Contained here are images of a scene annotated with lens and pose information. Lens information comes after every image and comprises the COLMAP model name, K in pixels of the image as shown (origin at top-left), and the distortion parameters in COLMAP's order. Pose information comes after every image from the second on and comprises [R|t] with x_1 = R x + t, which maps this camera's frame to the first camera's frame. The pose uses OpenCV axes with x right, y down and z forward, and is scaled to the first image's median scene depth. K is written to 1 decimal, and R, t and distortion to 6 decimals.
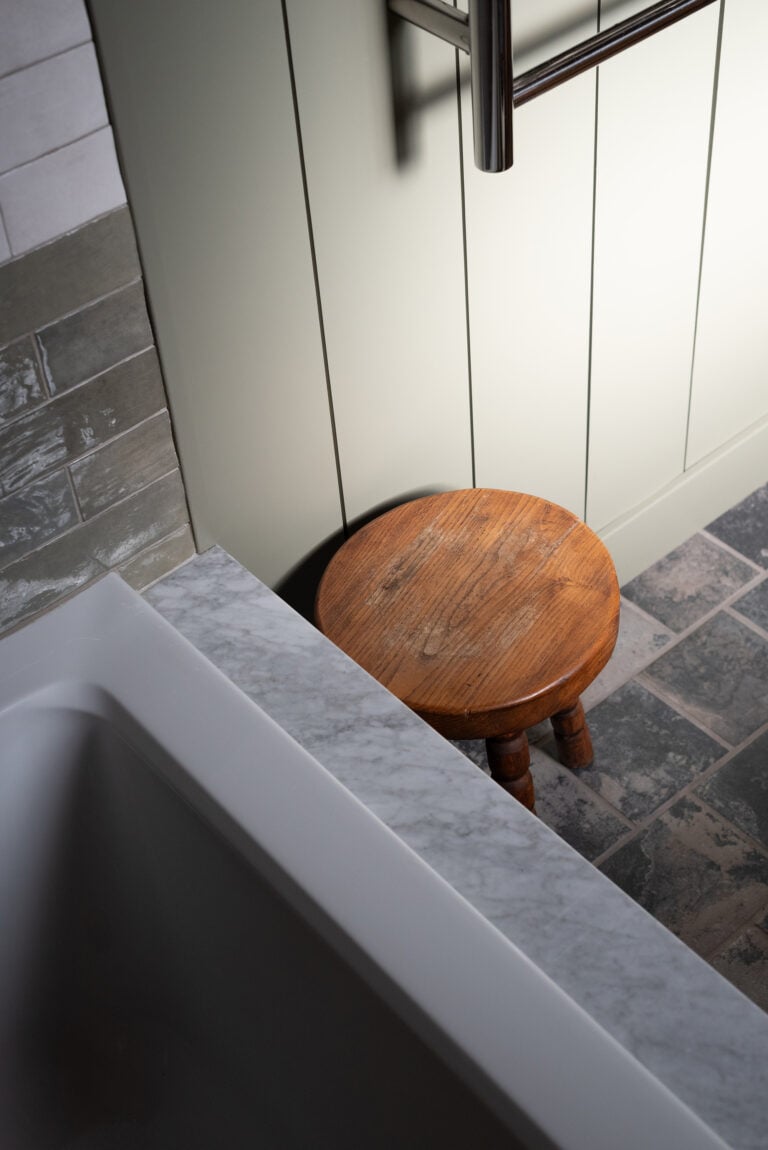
lens RADIAL K [[1649.5, 0, 409.5], [0, 1649.5, 642.3], [0, 0, 1]] dist [0.002842, 0.017004]
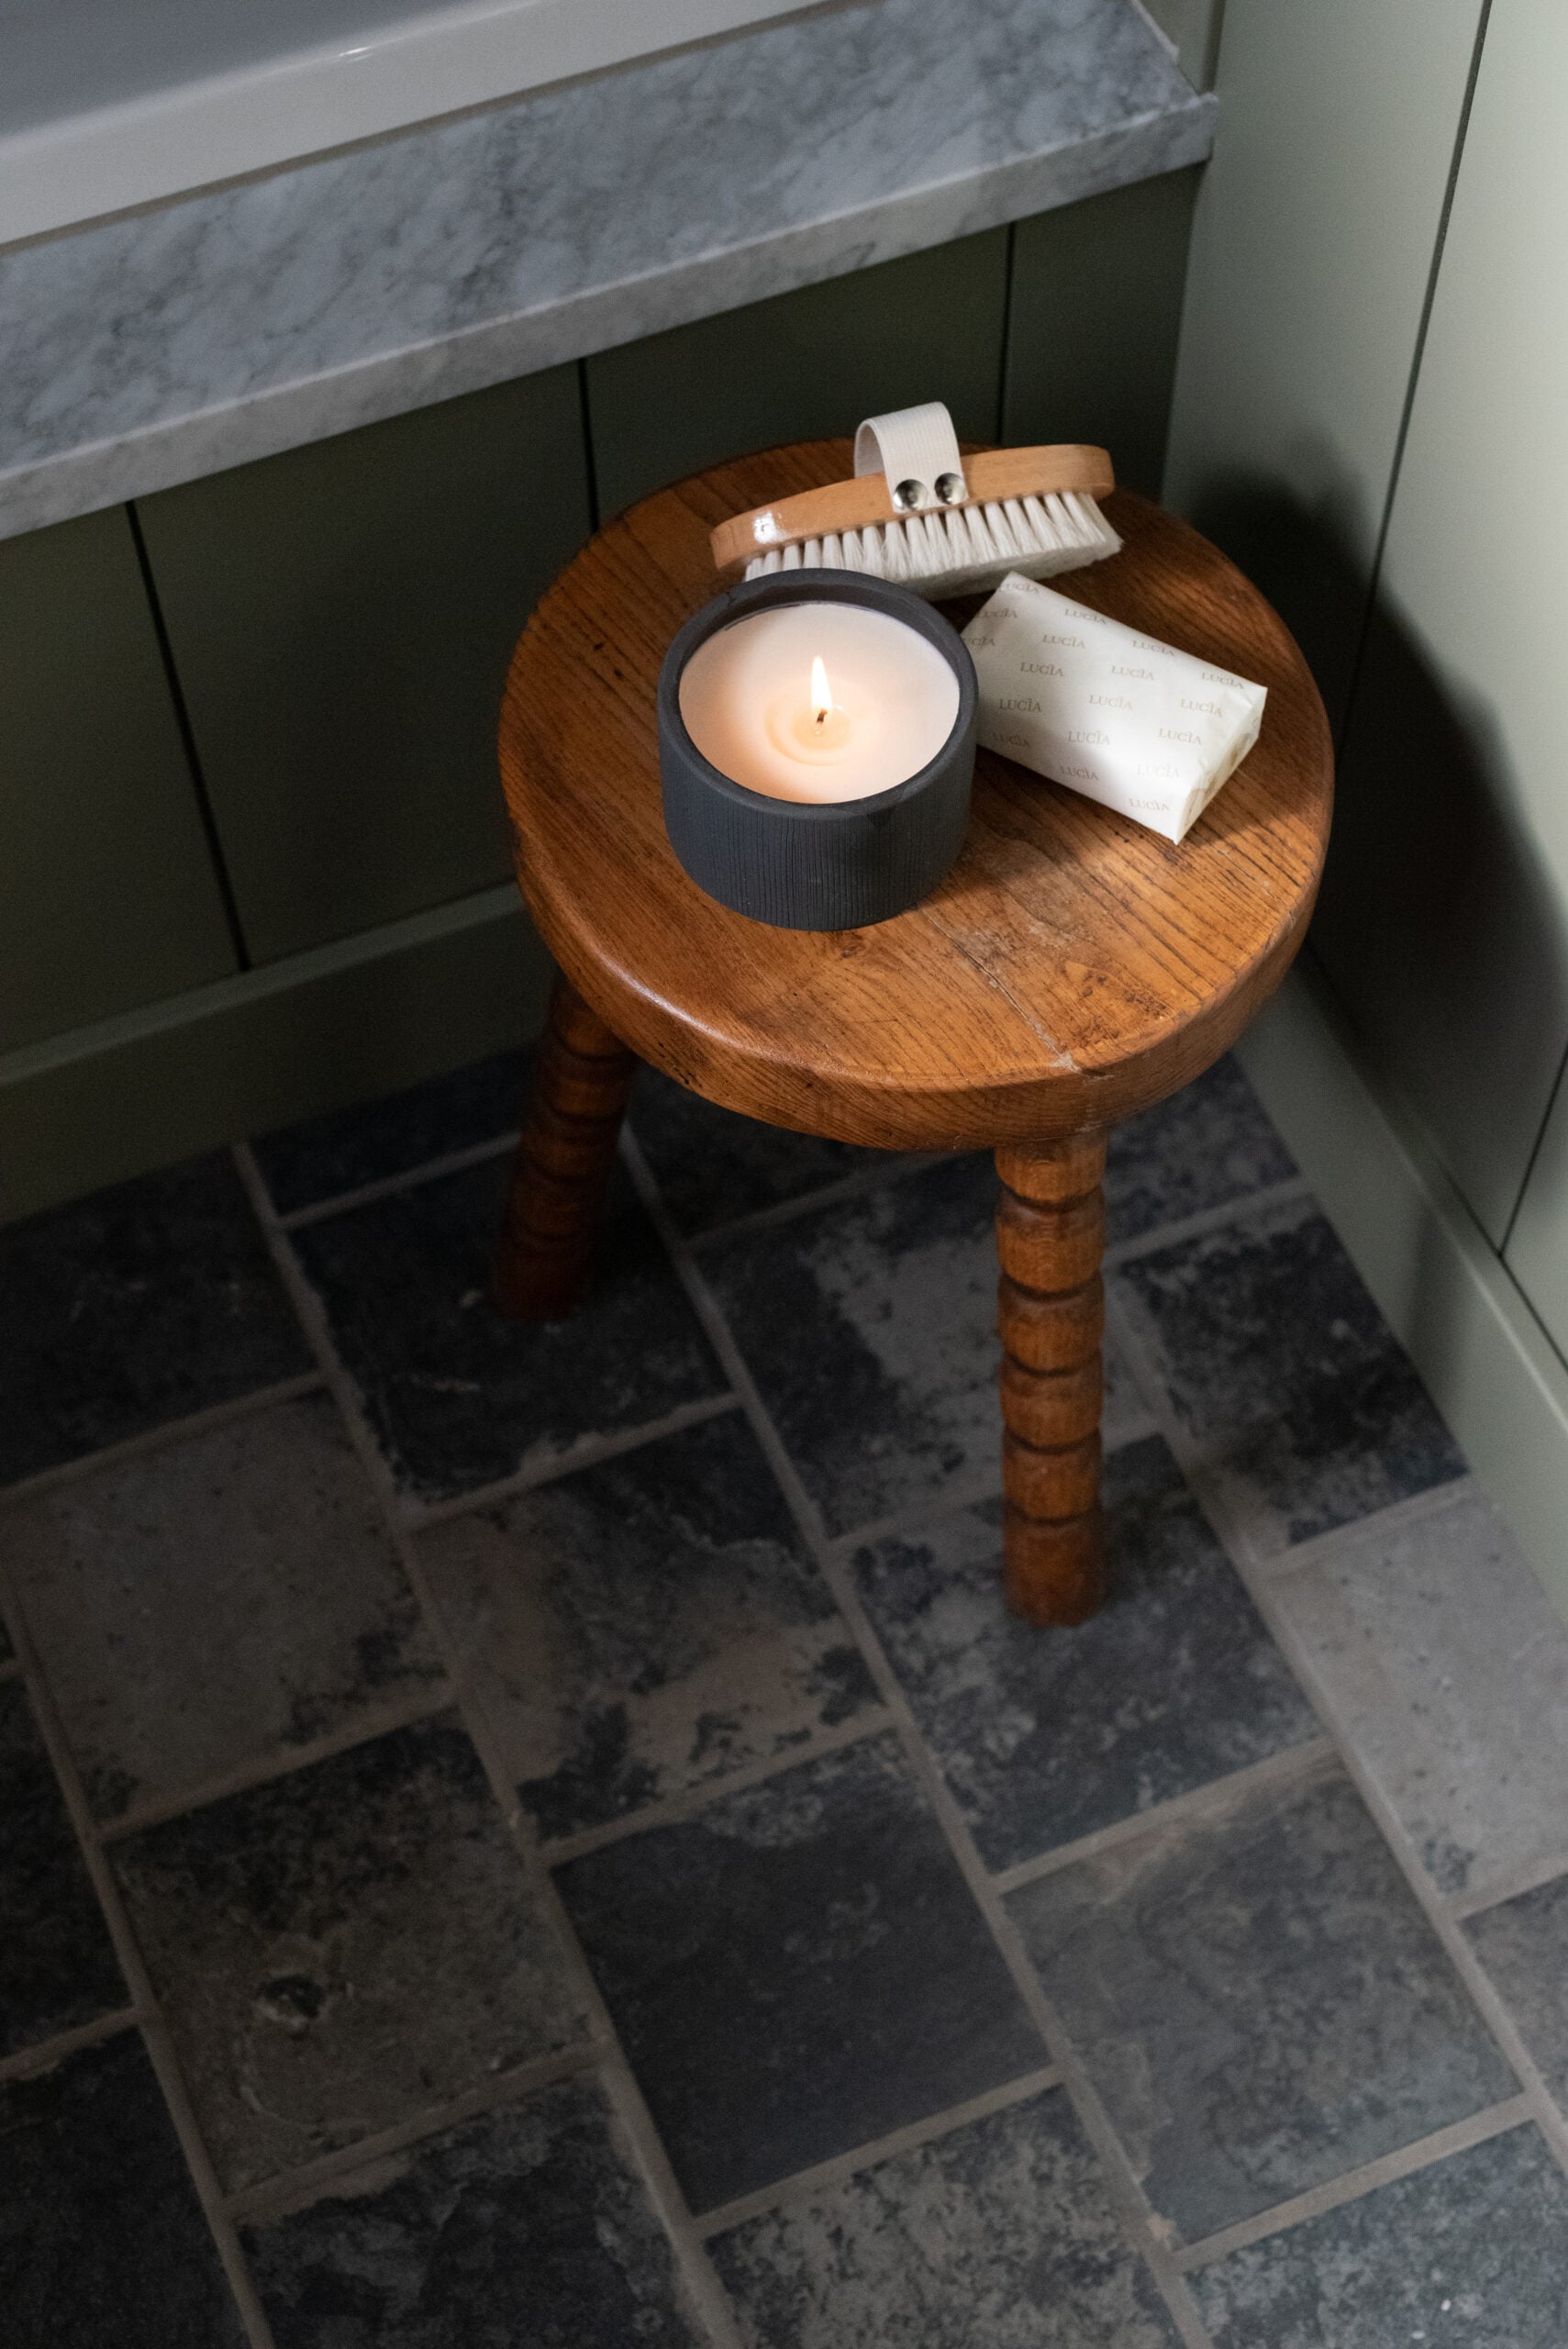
lens RADIAL K [[3369.2, 0, 836.1], [0, 3369.2, 1312.0], [0, 0, 1]] dist [0.002842, 0.017004]
pose [[-0.311689, 0.851324, -0.422015, 0.413697], [-0.673781, 0.115139, 0.729905, -0.460766], [0.669976, 0.511850, 0.537719, 0.540257]]
